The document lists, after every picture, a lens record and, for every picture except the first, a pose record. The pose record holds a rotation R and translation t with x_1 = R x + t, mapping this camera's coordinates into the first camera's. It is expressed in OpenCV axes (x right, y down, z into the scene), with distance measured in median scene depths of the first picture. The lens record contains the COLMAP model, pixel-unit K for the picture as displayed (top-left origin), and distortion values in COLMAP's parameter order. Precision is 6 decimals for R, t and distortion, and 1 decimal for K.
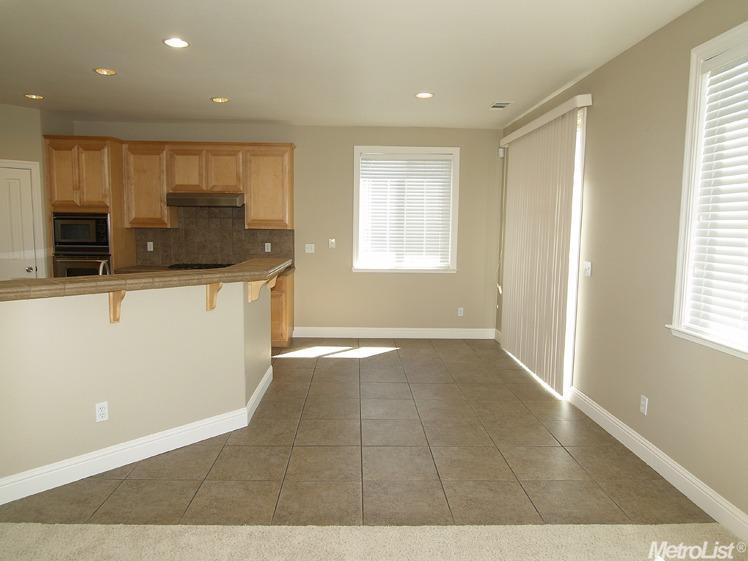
lens RADIAL K [[504.7, 0, 368.6], [0, 504.7, 281.2], [0, 0, 1]] dist [-0.021174, -0.000311]
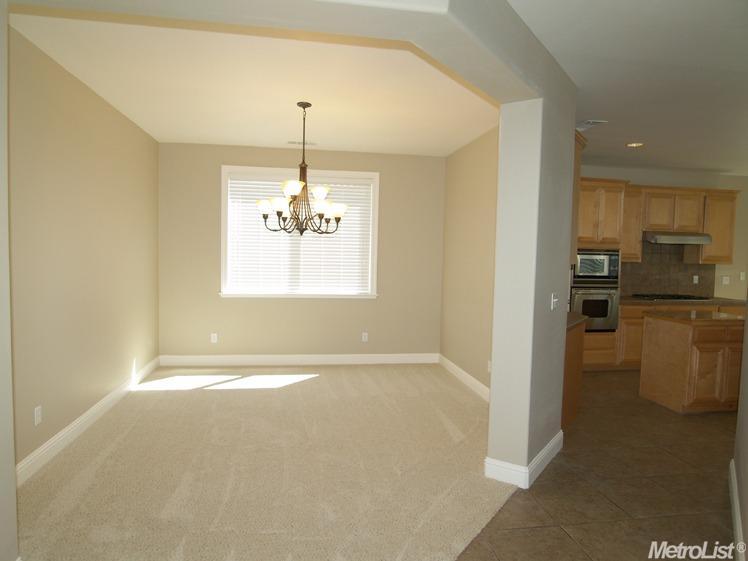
lens RADIAL K [[473.2, 0, 371.9], [0, 473.2, 278.9], [0, 0, 1]] dist [-0.031299, 0.007862]
pose [[0.991746, -0.000253, 0.128215, -1.127617], [0.006783, 0.998701, -0.050499, -0.021964], [-0.128036, 0.050952, 0.990460, 0.054906]]
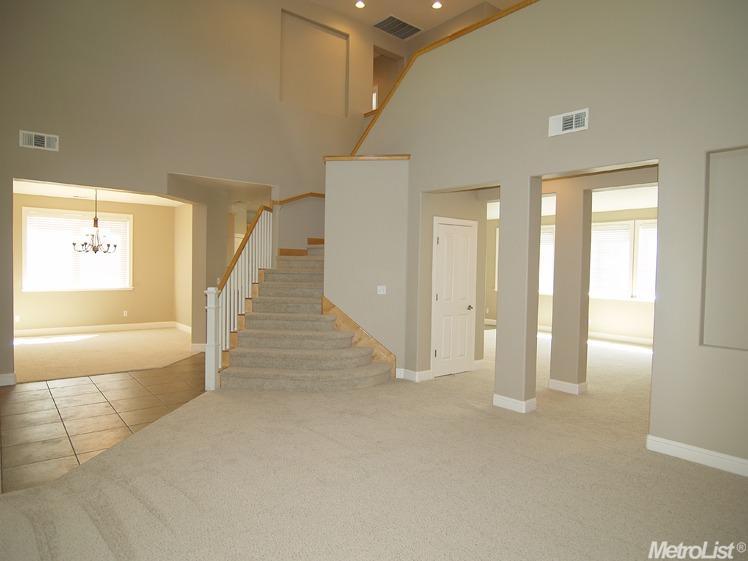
lens RADIAL K [[473.2, 0, 373.7], [0, 473.2, 282.3], [0, 0, 1]] dist [-0.031299, 0.007862]
pose [[0.793665, -0.023211, 0.607912, -1.315977], [0.060835, 0.997291, -0.041345, 0.061167], [-0.605305, 0.069796, 0.792927, -0.760596]]
